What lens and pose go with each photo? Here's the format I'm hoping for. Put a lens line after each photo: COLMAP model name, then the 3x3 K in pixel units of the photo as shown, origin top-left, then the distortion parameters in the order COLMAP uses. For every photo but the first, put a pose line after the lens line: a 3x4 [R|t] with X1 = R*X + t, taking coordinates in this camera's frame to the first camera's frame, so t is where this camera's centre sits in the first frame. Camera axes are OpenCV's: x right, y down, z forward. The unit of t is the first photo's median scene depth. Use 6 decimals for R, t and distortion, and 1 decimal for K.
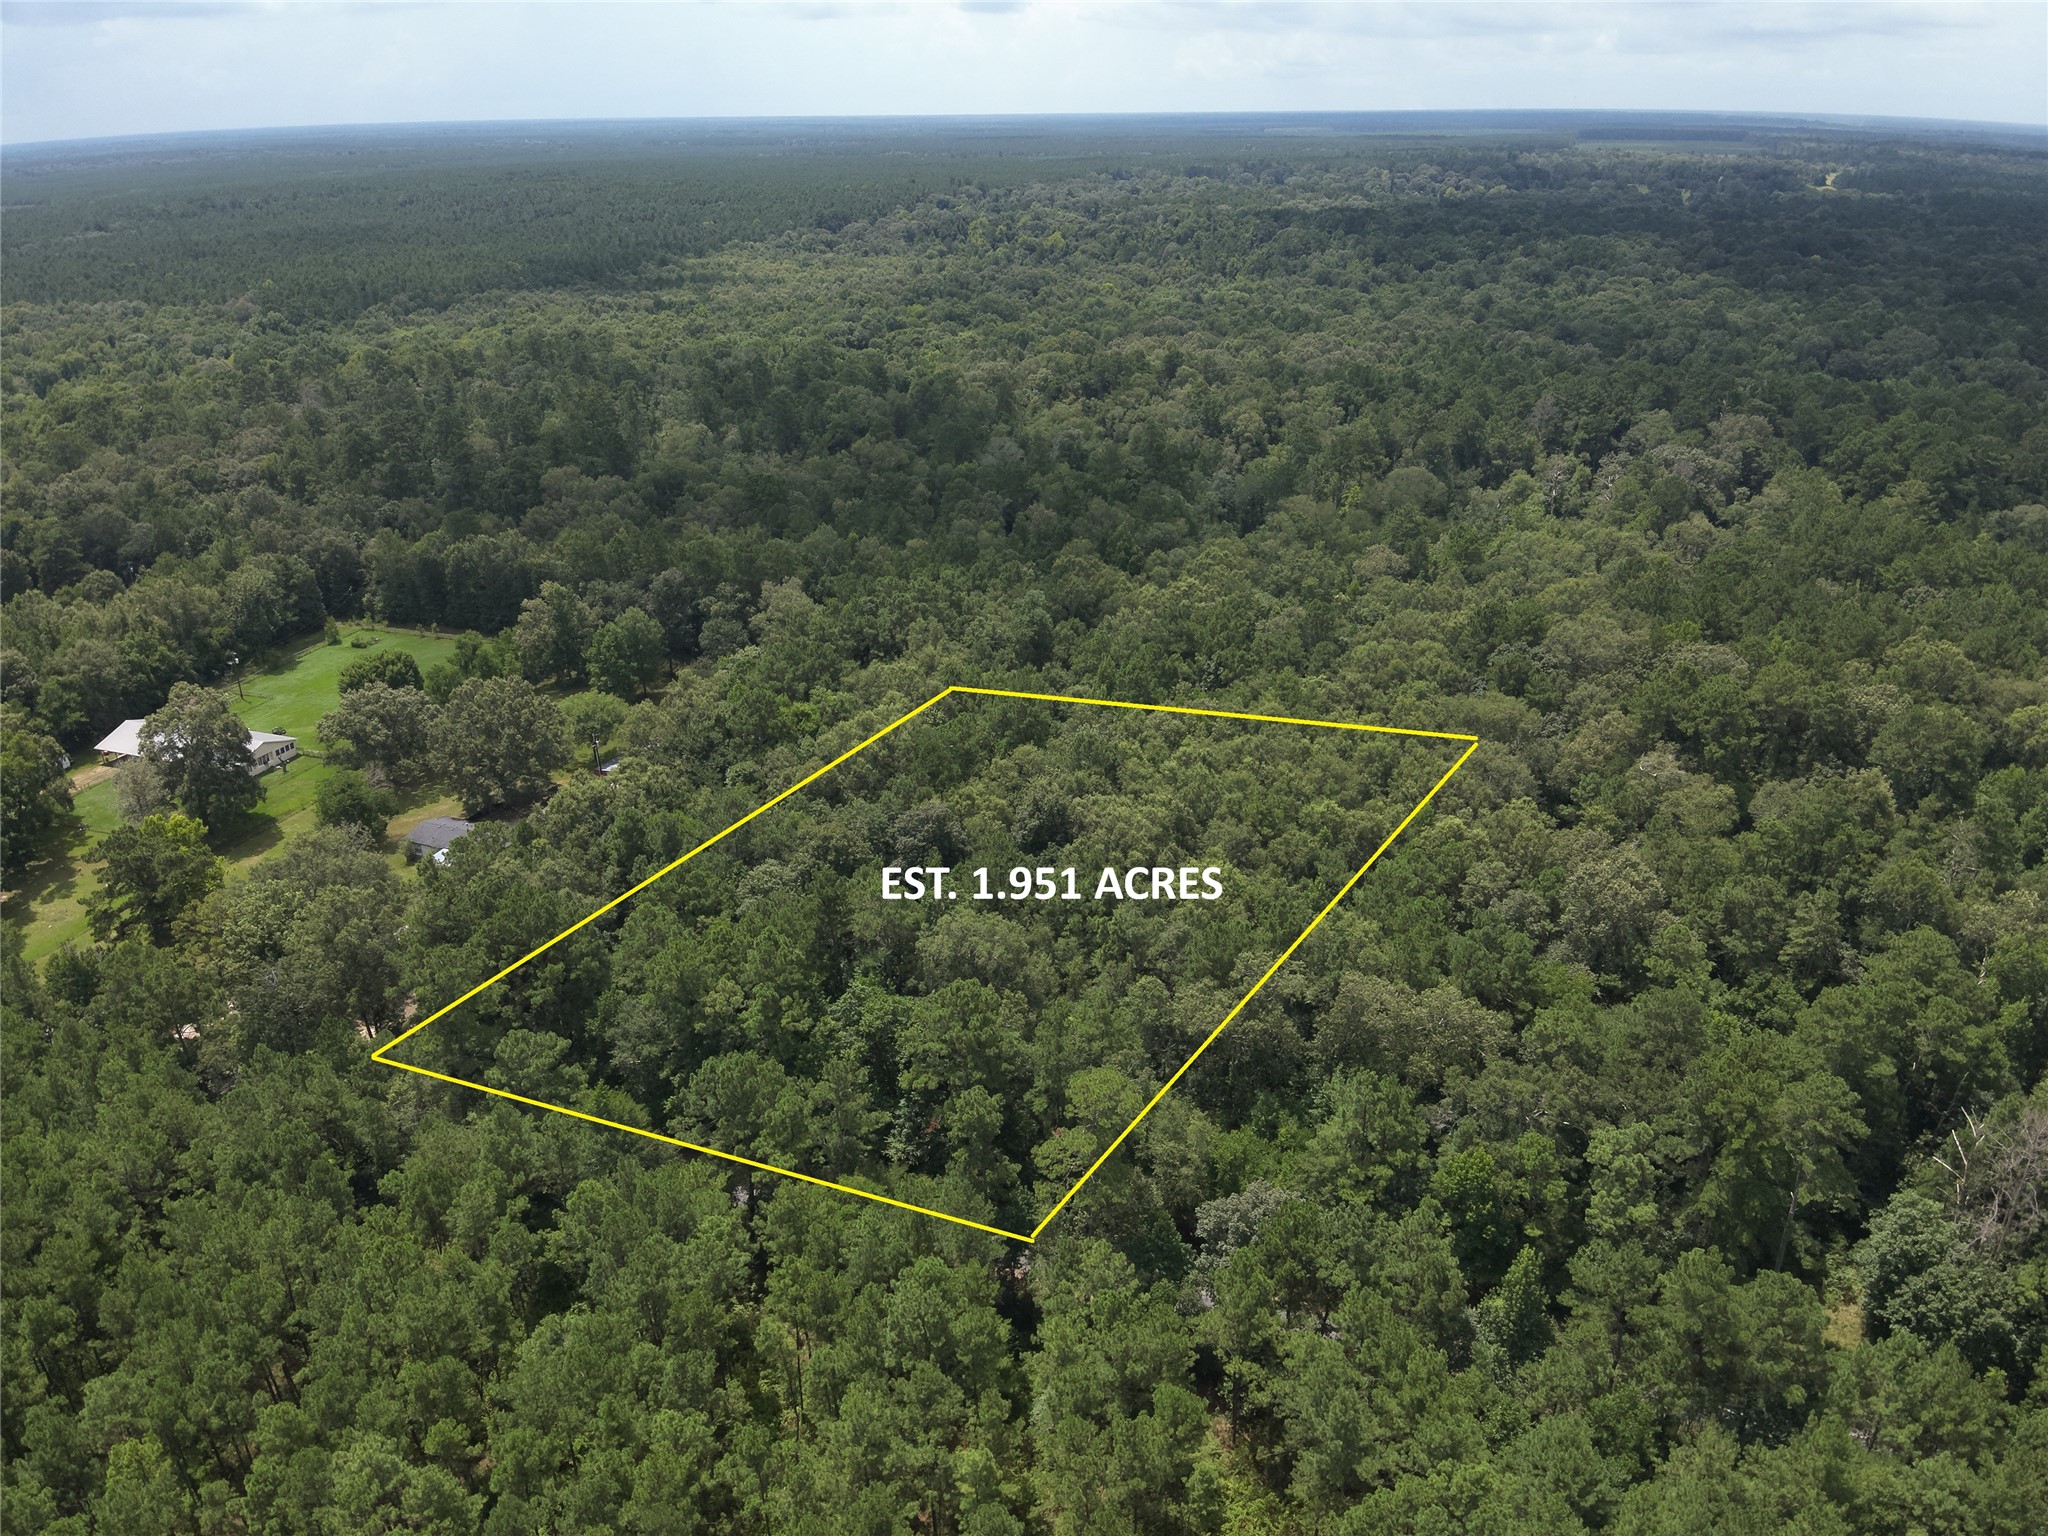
lens RADIAL K [[1495.4, 0, 1030.9], [0, 1495.4, 759.6], [0, 0, 1]] dist [0.102651, -0.208031]
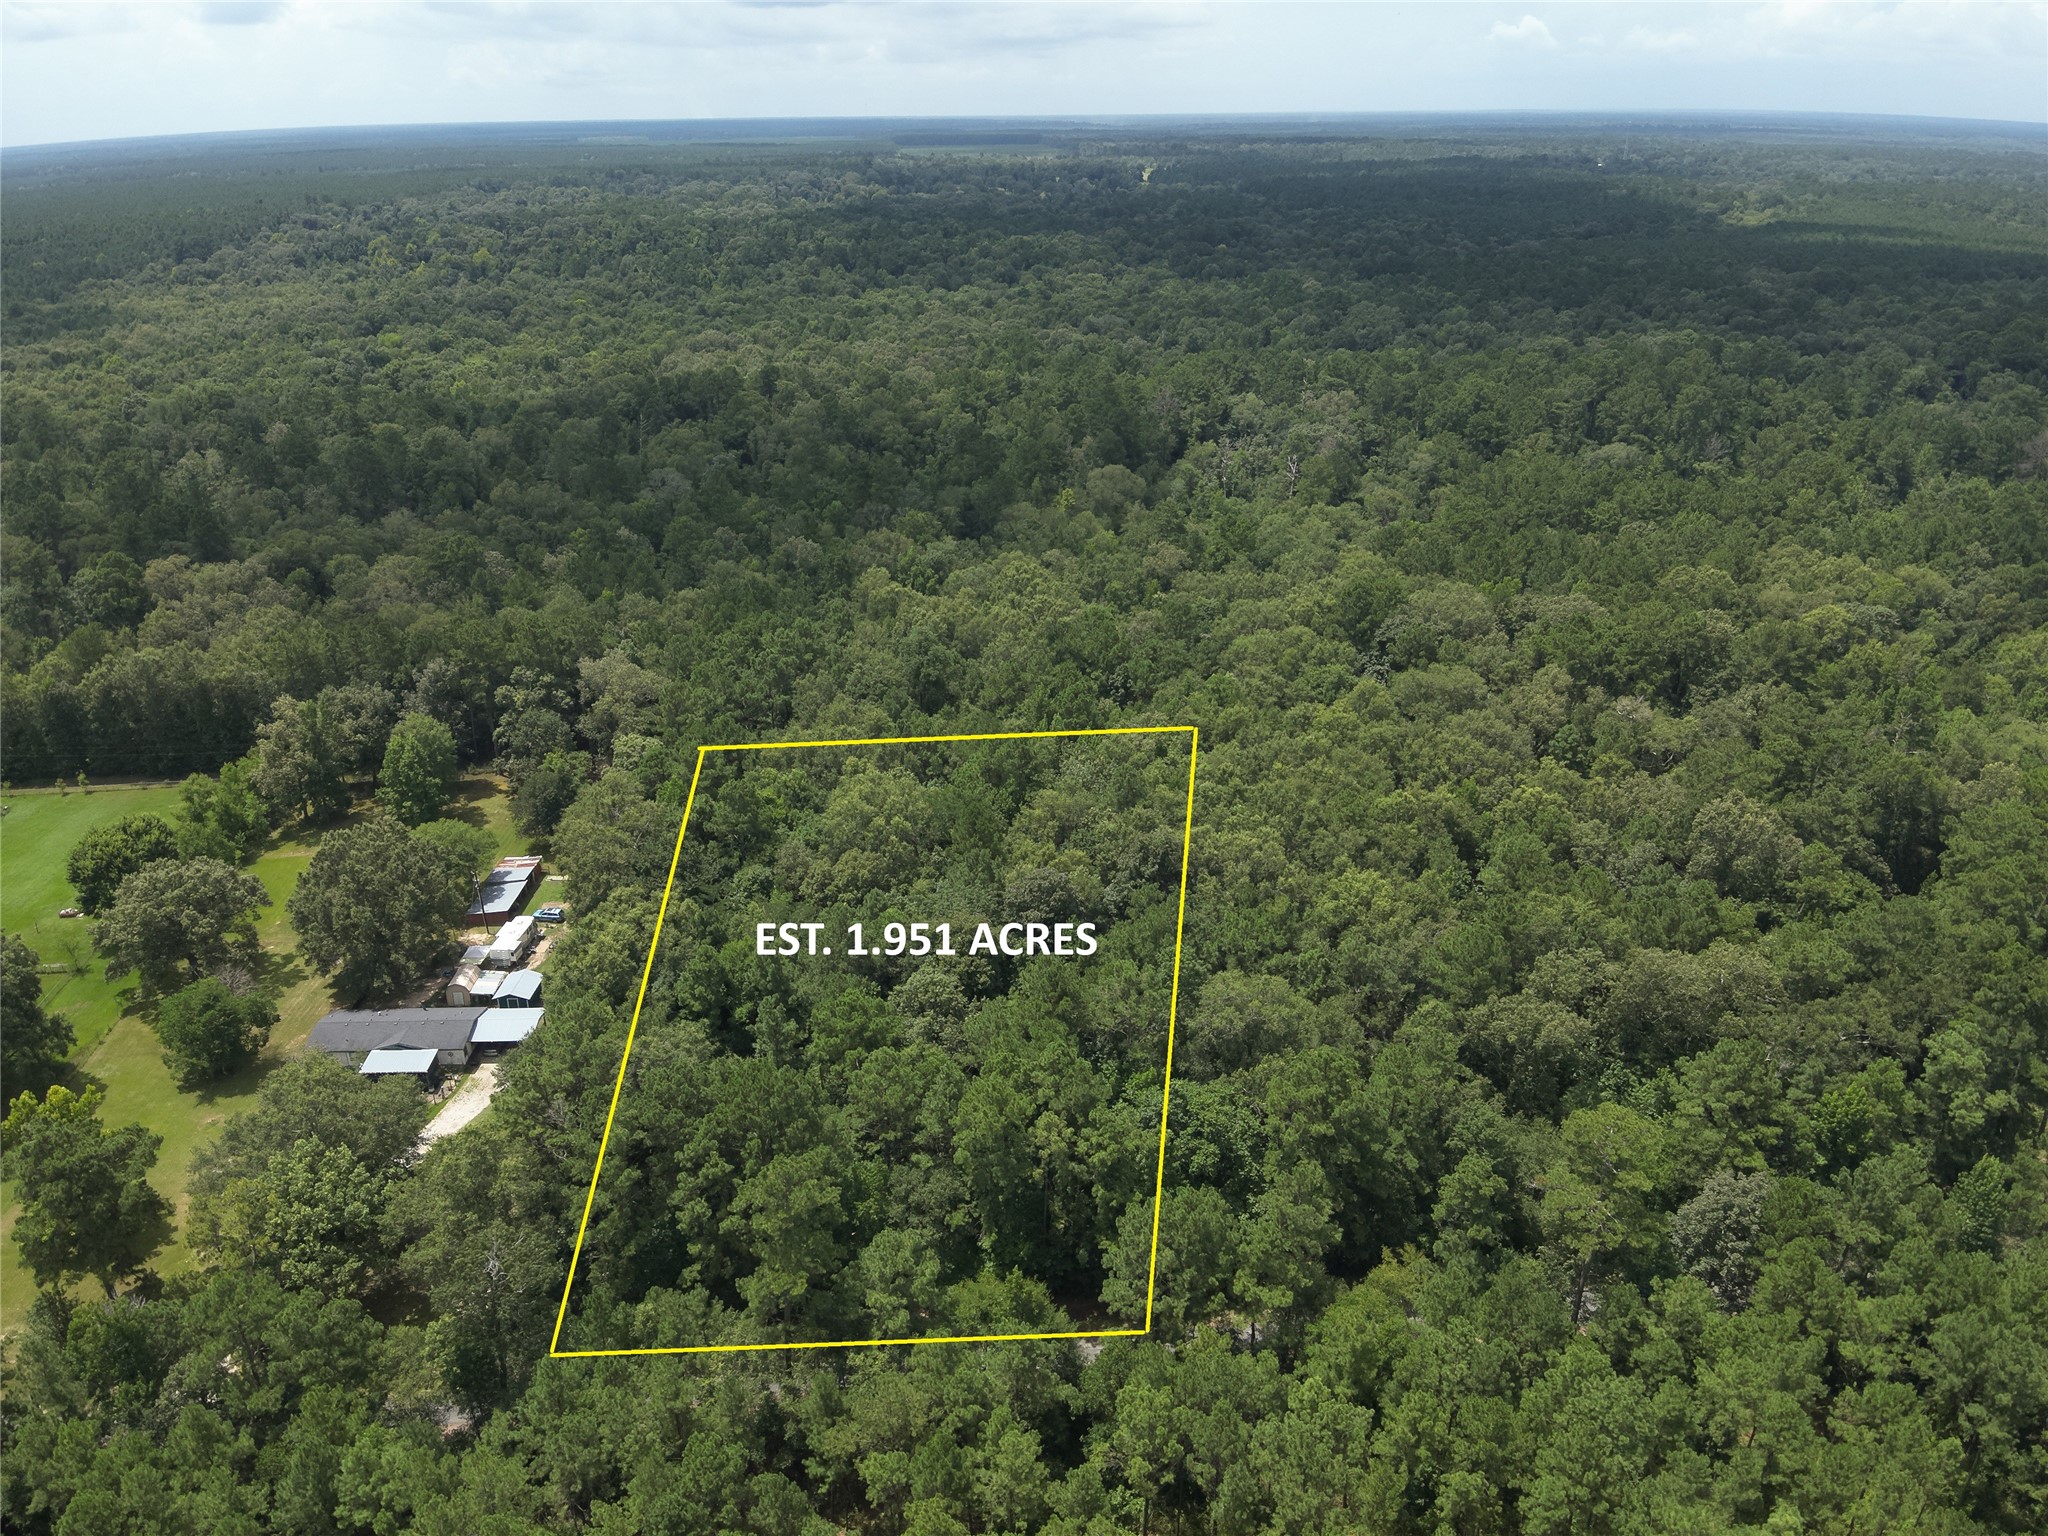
lens RADIAL K [[1495.4, 0, 1030.9], [0, 1495.4, 759.6], [0, 0, 1]] dist [0.102651, -0.208031]
pose [[0.910236, -0.164546, 0.379992, -0.524263], [0.166418, 0.985653, 0.028173, -0.082443], [-0.379176, 0.037593, 0.924560, 0.207810]]
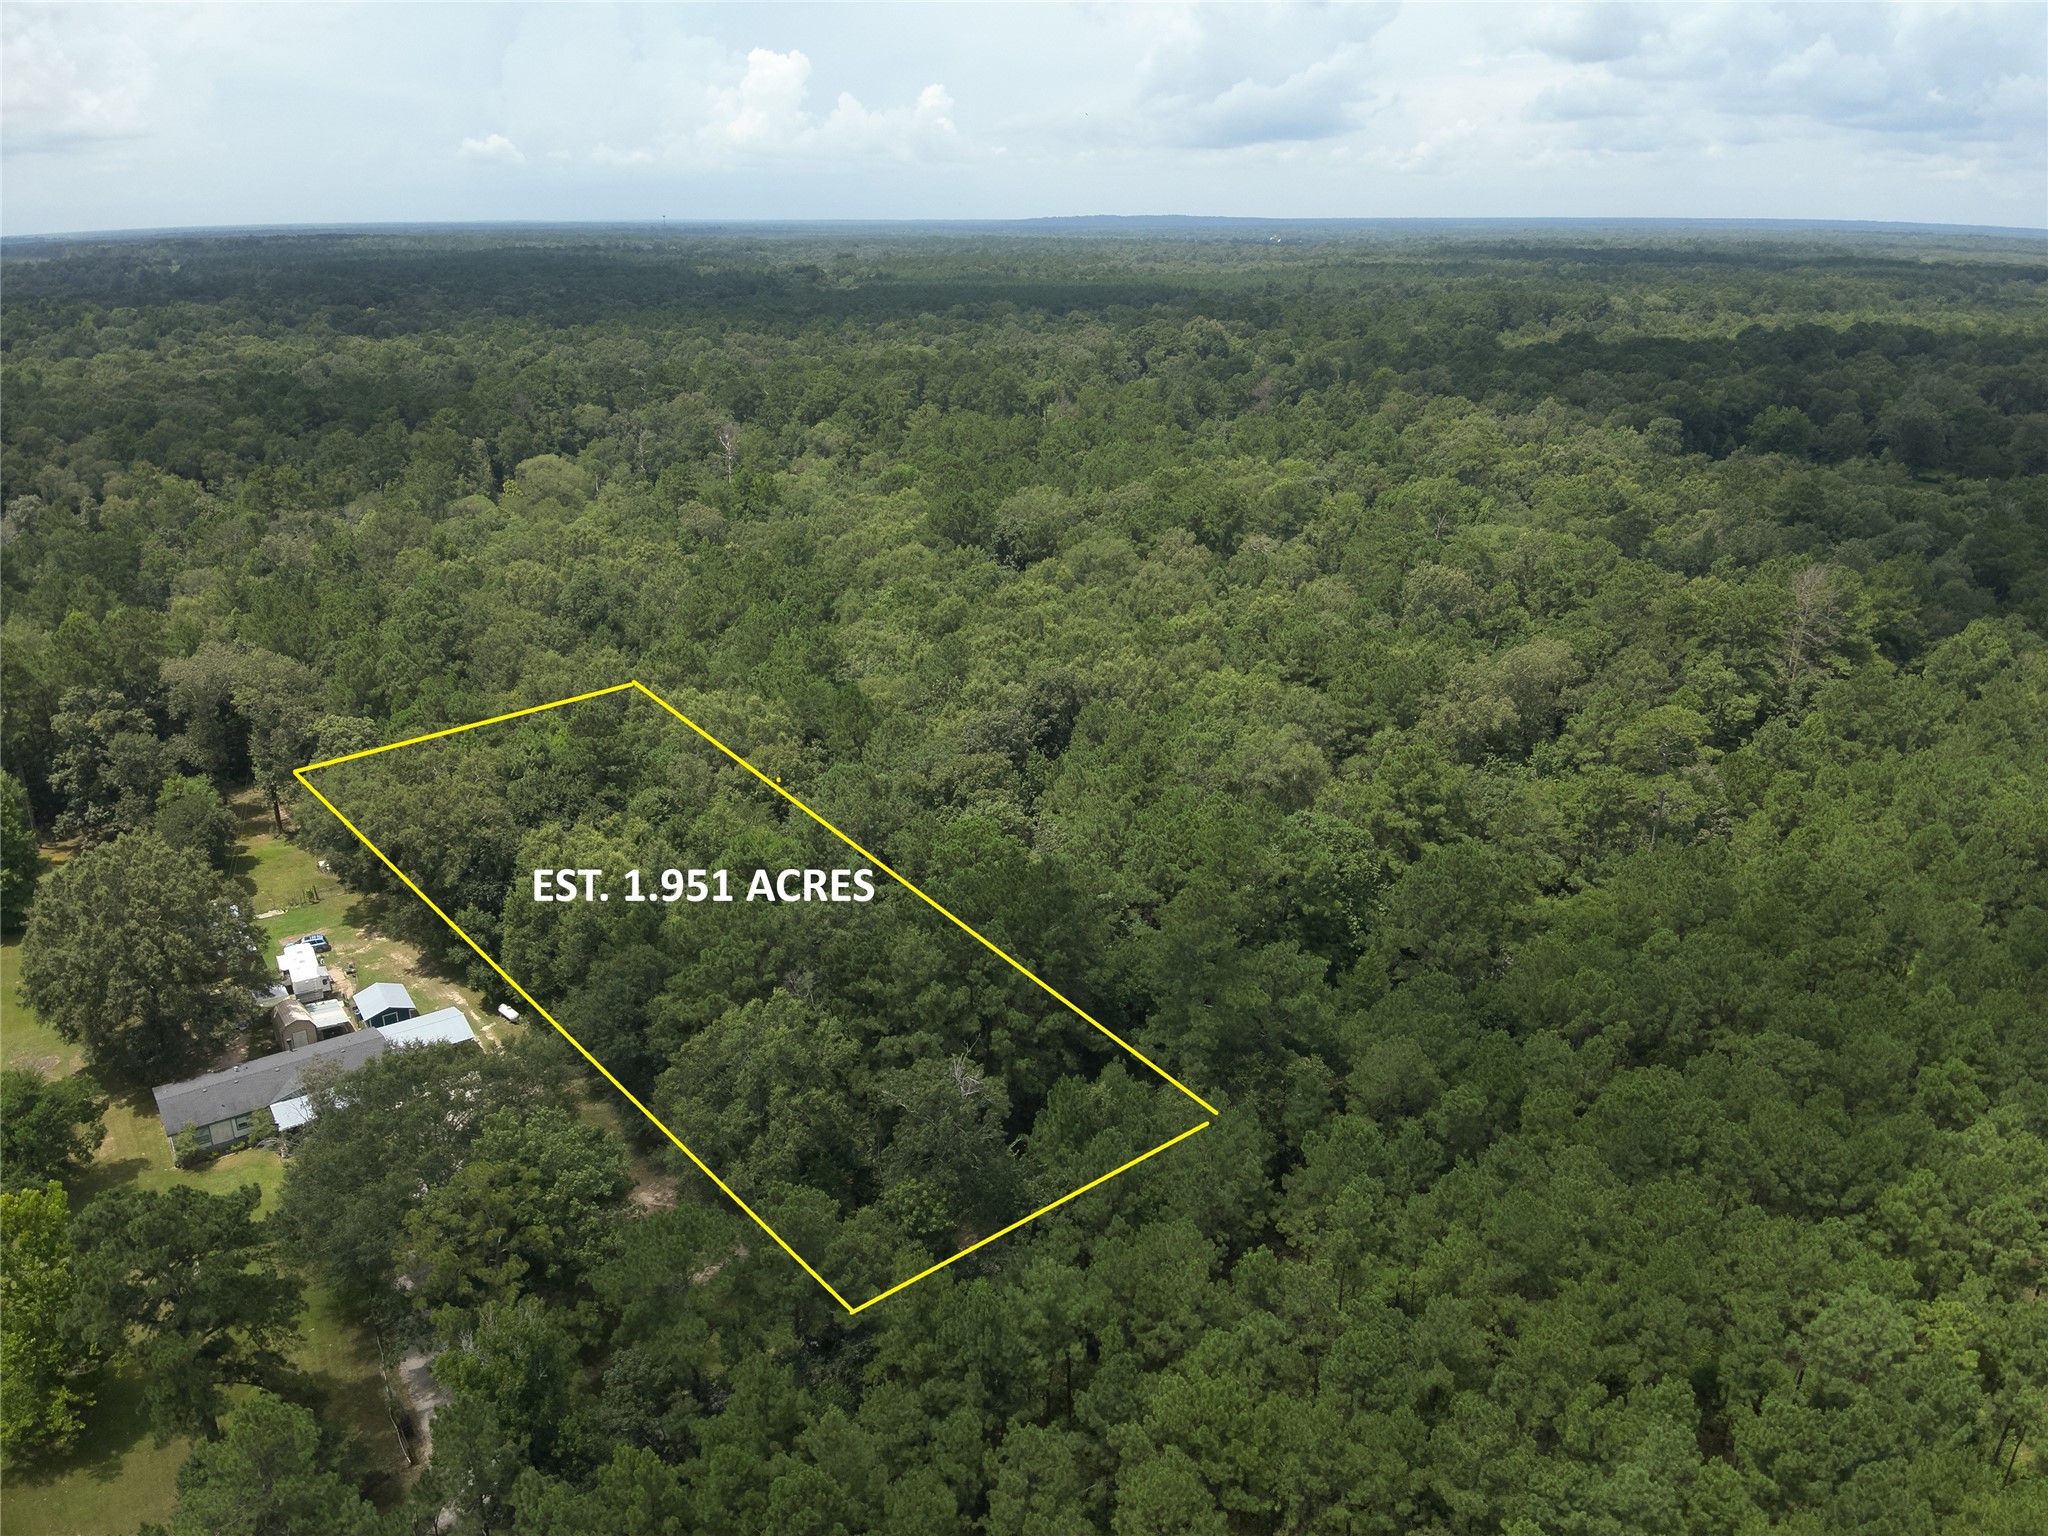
lens RADIAL K [[1494.7, 0, 1030.0], [0, 1494.7, 767.2], [0, 0, 1]] dist [0.089528, -0.184773]
pose [[0.512042, -0.288360, 0.809112, -0.996458], [0.337934, 0.933632, 0.118878, -0.048506], [-0.789692, 0.212556, 0.575505, 0.615422]]
